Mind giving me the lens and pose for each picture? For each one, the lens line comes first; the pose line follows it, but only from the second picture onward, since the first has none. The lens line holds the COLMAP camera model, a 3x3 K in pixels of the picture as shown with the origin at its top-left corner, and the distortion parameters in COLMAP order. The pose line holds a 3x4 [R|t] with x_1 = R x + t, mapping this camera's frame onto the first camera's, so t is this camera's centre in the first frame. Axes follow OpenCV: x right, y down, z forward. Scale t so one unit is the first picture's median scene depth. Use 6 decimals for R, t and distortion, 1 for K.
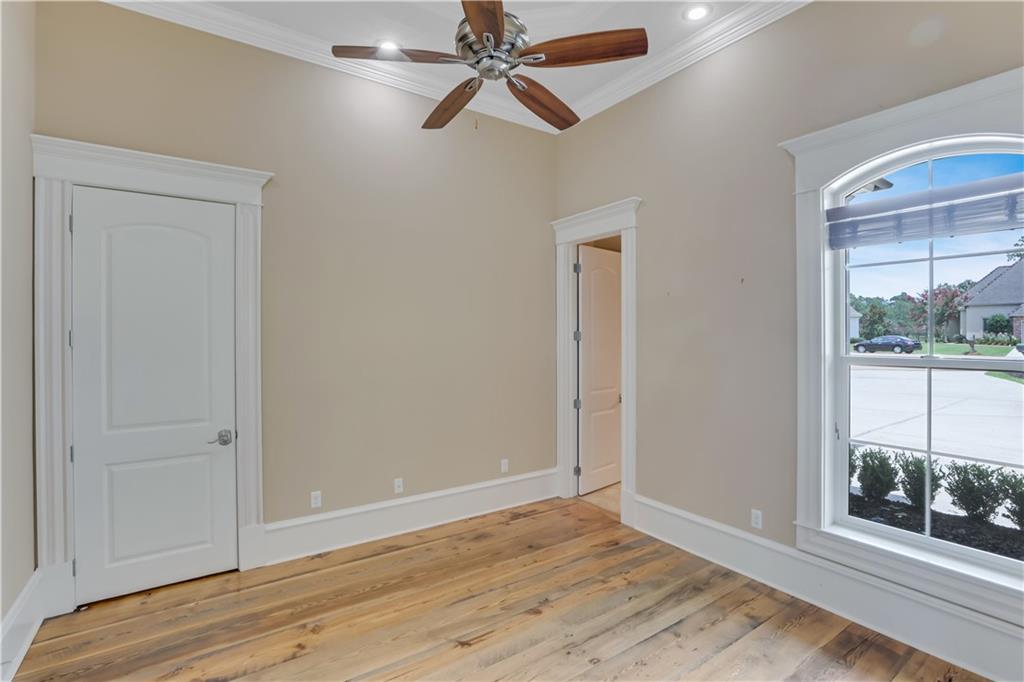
lens RADIAL K [[493.4, 0, 516.5], [0, 493.4, 338.5], [0, 0, 1]] dist [0.019795, 0.000737]
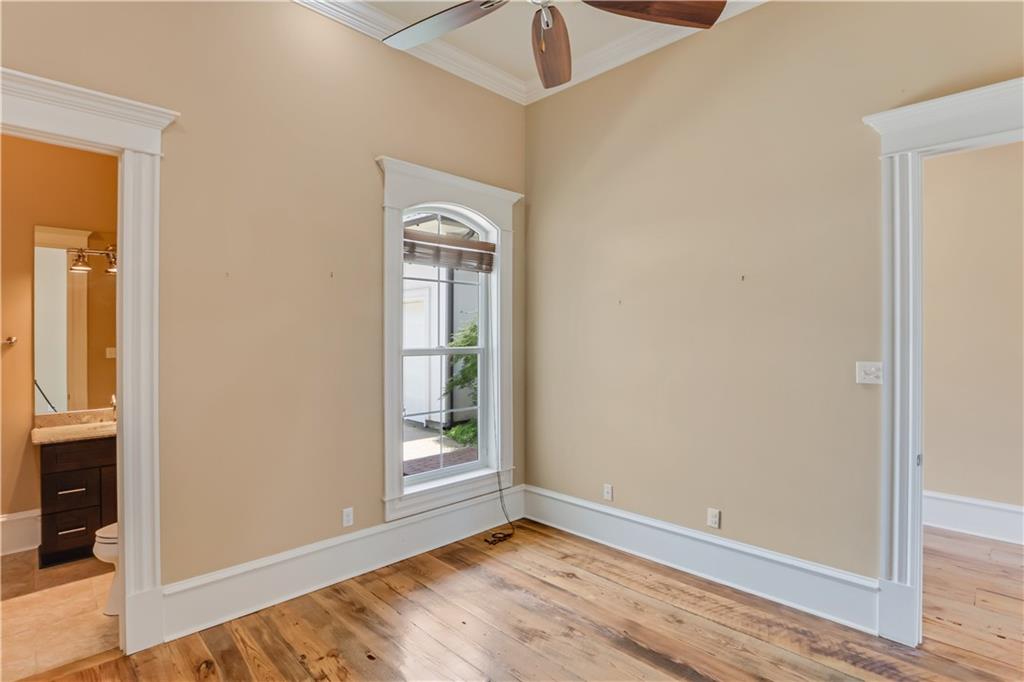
lens RADIAL K [[529.6, 0, 515.6], [0, 529.6, 339.3], [0, 0, 1]] dist [0.001420, 0.000035]
pose [[-0.168466, -0.009653, 0.985660, -0.639613], [0.008167, 0.999904, 0.011189, -0.001966], [-0.985674, 0.009935, -0.168371, 0.880764]]
